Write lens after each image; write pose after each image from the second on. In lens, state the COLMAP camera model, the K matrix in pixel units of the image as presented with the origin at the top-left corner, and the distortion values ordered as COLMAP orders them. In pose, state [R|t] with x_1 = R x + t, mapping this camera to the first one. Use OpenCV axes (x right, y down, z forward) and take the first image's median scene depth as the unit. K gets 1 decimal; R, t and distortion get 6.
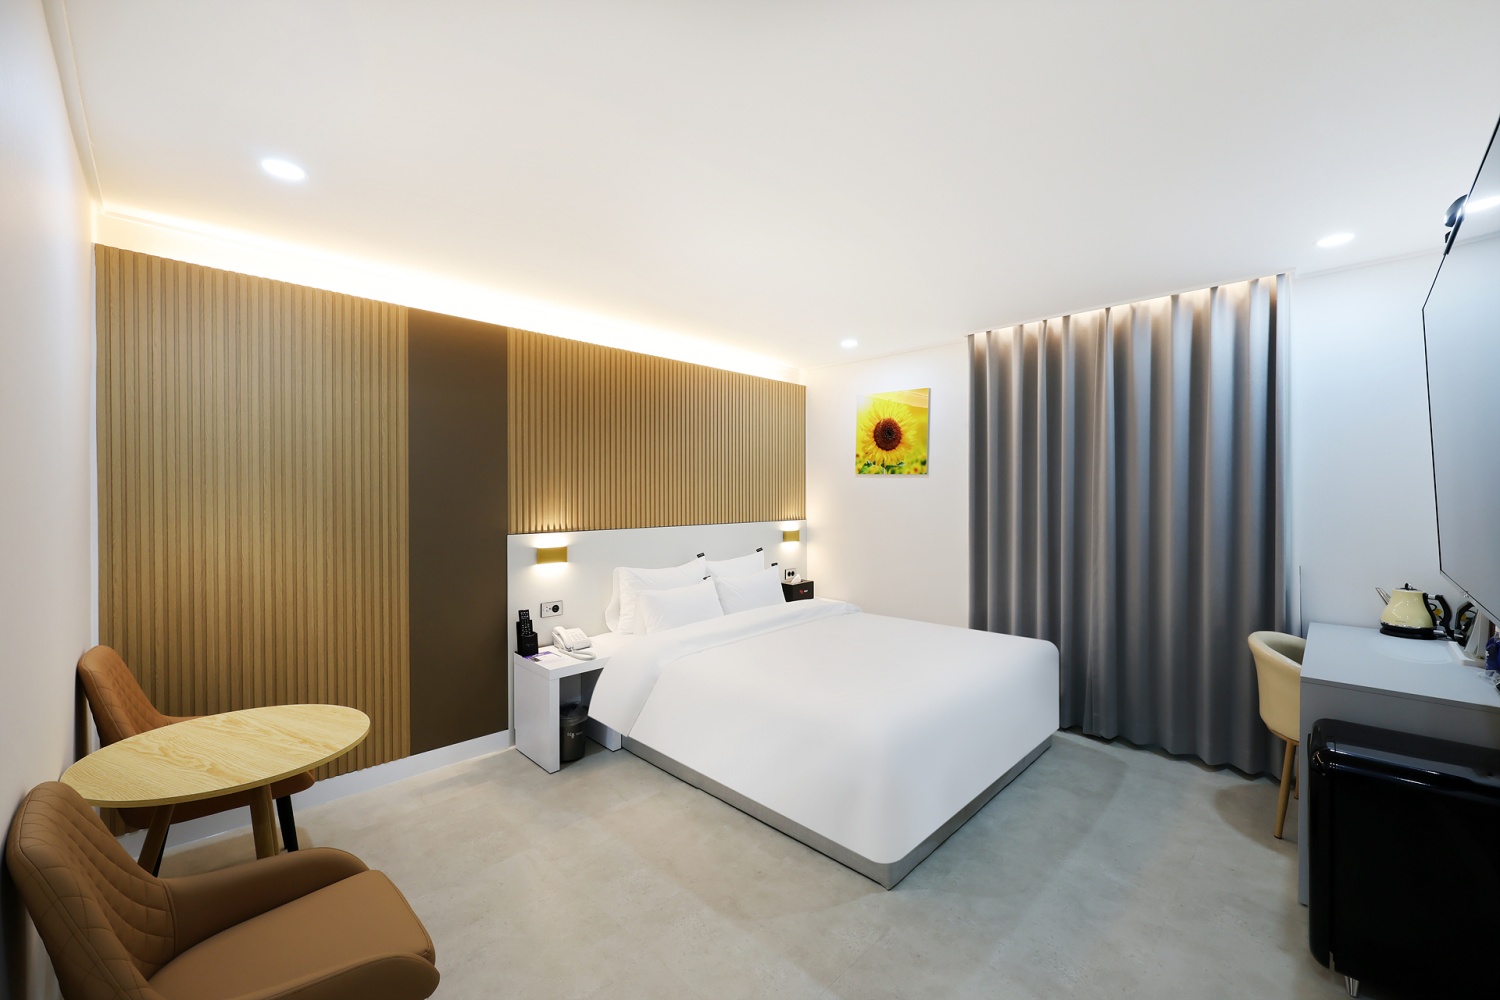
lens RADIAL K [[607.2, 0, 750.0], [0, 607.2, 500.0], [0, 0, 1]] dist [0.055197, -0.000047]
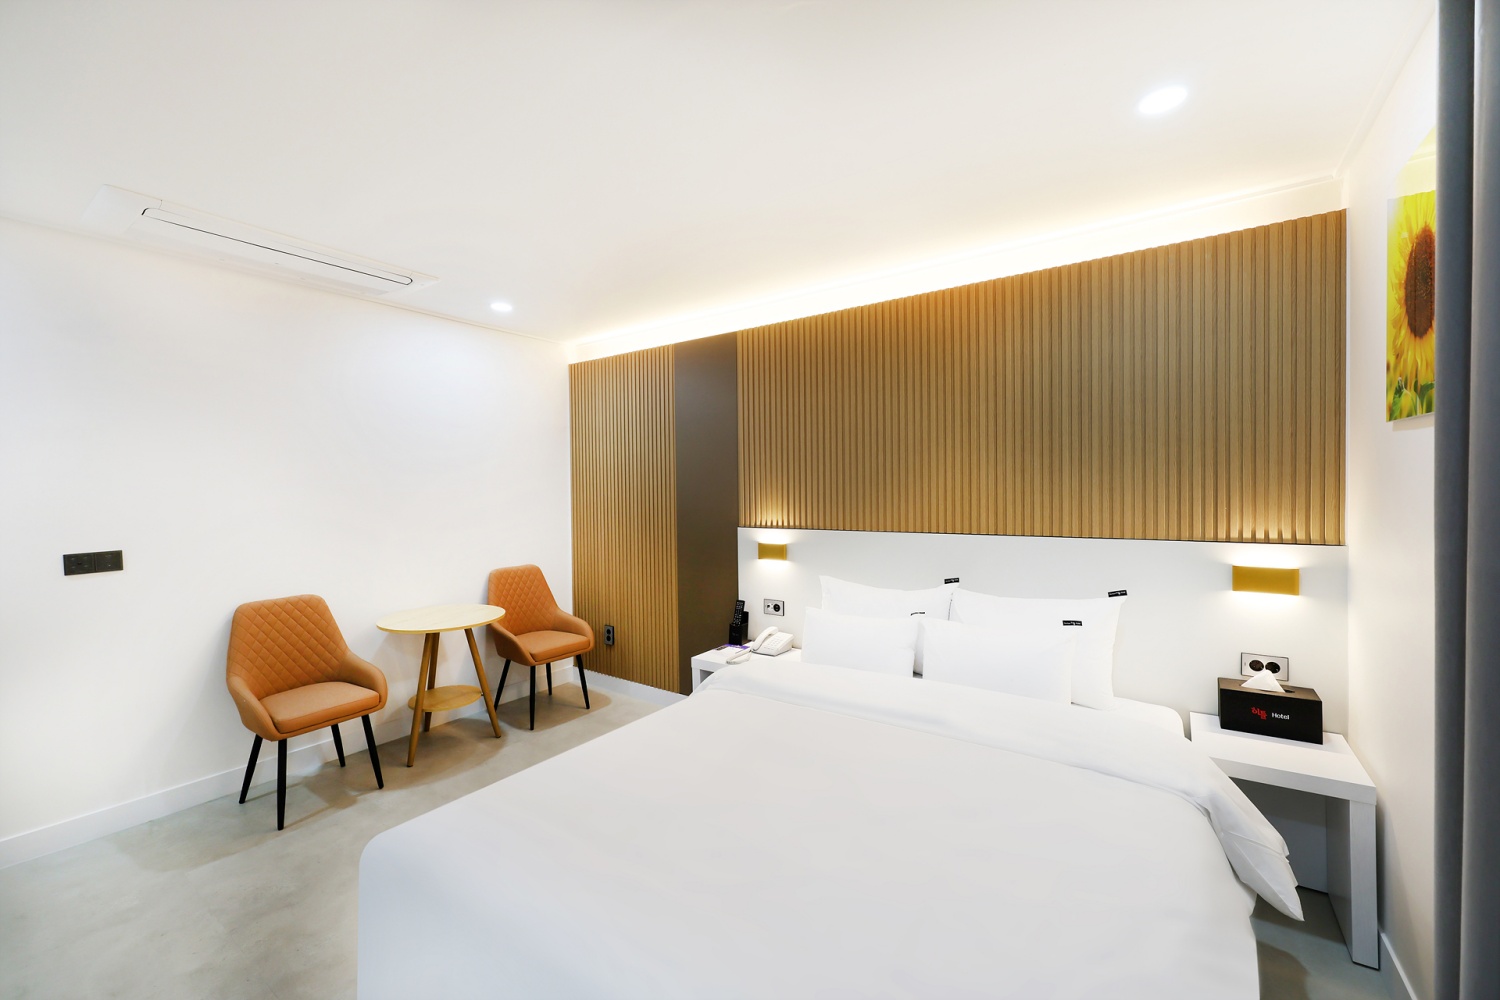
lens RADIAL K [[607.2, 0, 750.0], [0, 607.2, 500.0], [0, 0, 1]] dist [0.055197, -0.000047]
pose [[0.193852, 0.012847, -0.980947, 0.601571], [-0.000677, 0.999916, 0.012961, -0.004262], [0.981030, -0.001848, 0.193845, 0.760782]]
